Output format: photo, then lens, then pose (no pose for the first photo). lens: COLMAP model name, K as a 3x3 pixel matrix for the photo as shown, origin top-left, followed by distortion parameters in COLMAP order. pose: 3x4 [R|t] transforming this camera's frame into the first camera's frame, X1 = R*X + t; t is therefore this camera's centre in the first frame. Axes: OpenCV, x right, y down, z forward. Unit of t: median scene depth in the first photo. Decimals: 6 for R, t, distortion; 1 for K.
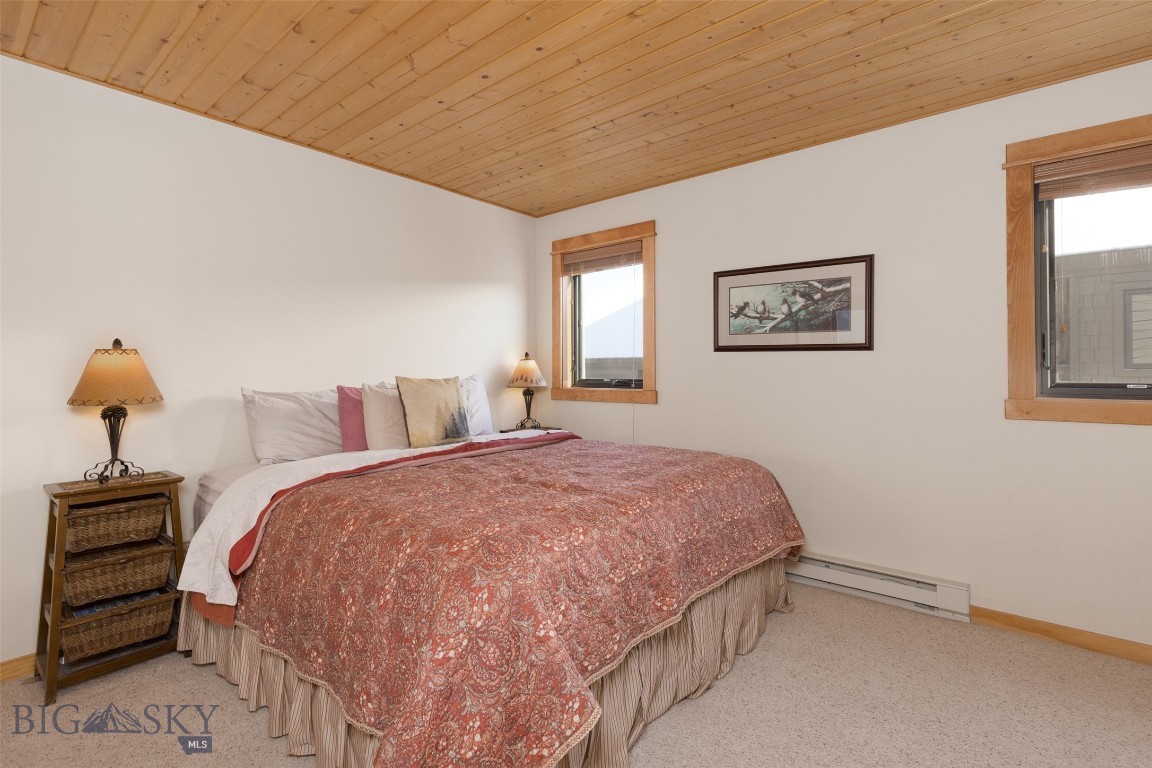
lens RADIAL K [[551.0, 0, 556.8], [0, 551.0, 363.2], [0, 0, 1]] dist [0.006184, -0.000433]
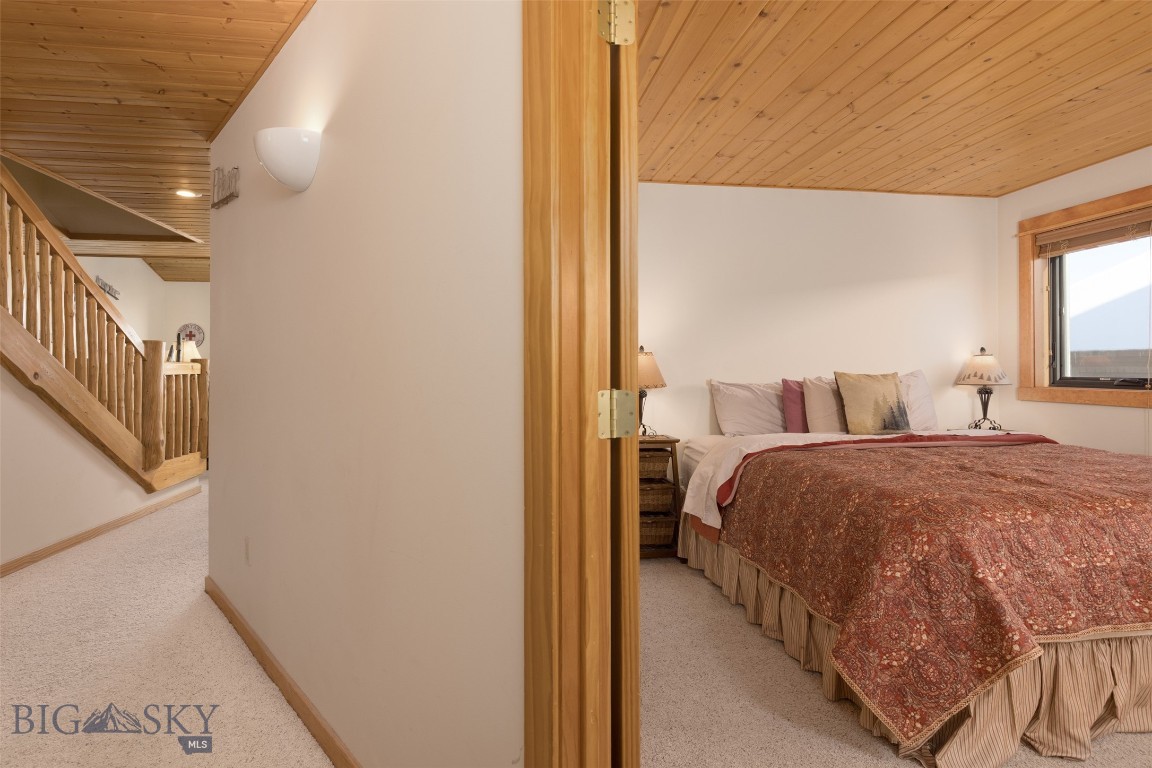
lens RADIAL K [[551.0, 0, 556.8], [0, 551.0, 363.2], [0, 0, 1]] dist [0.006184, -0.000433]
pose [[0.748576, -0.001241, -0.663047, 0.048115], [0.006540, 0.999963, 0.005512, -0.005207], [0.663016, -0.008463, 0.748557, -0.309682]]
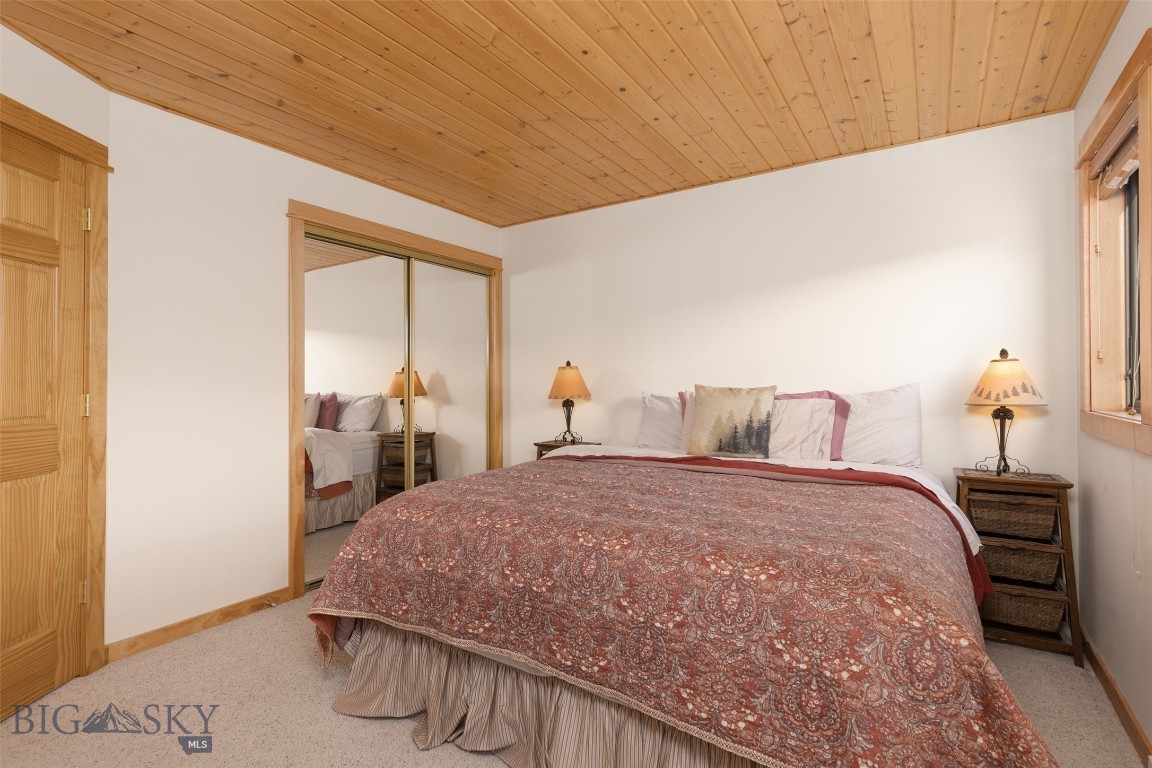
lens RADIAL K [[528.7, 0, 579.1], [0, 528.7, 379.7], [0, 0, 1]] dist [-0.036079, -0.000061]
pose [[0.128614, 0.007602, -0.991666, 0.834493], [0.024439, 0.999643, 0.010833, -0.002223], [0.991394, -0.025629, 0.128383, 0.809017]]
